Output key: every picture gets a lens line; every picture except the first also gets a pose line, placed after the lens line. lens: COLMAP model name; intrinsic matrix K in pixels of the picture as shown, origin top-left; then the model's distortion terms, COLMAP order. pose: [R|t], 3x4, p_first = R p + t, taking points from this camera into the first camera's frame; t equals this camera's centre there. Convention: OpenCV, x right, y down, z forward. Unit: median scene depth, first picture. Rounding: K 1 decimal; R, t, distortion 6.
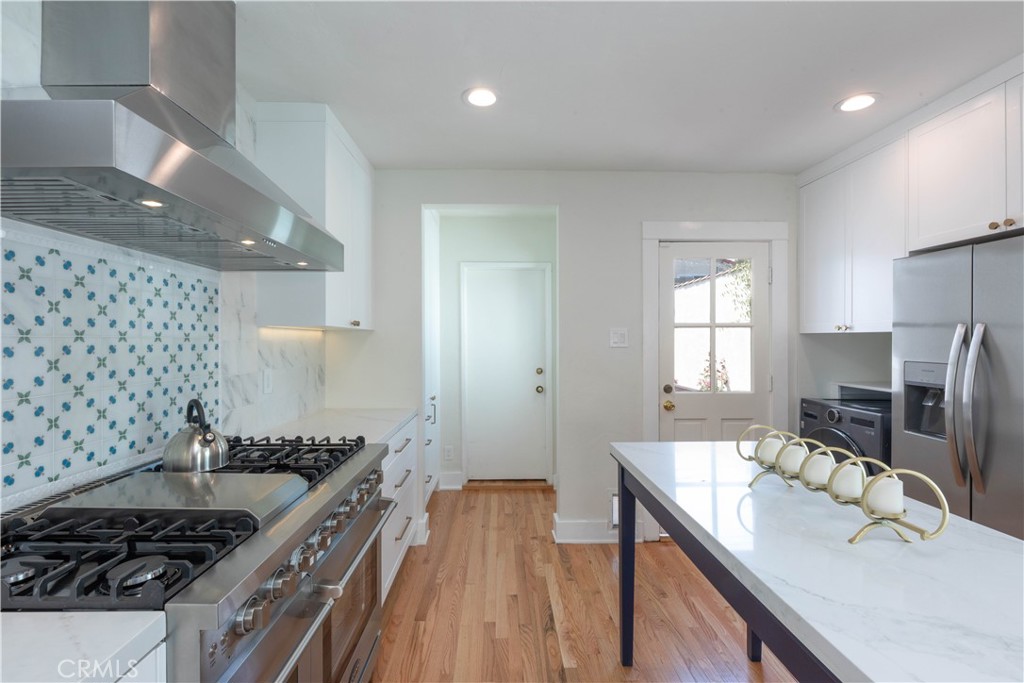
lens RADIAL K [[476.4, 0, 508.4], [0, 476.4, 337.4], [0, 0, 1]] dist [-0.000005, -0.000451]
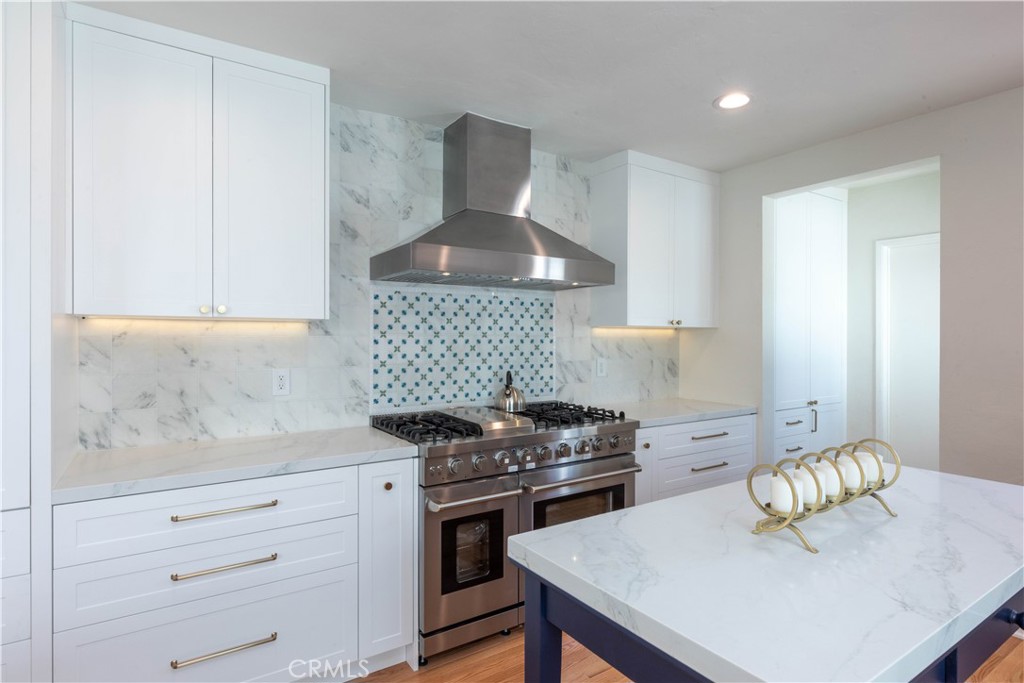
lens RADIAL K [[523.3, 0, 492.1], [0, 523.3, 338.1], [0, 0, 1]] dist [-0.000617, -0.001205]
pose [[0.522072, 0.002045, -0.852899, 0.706854], [0.003112, 0.999986, 0.004303, 0.001765], [0.852896, -0.004901, 0.522058, -0.034484]]
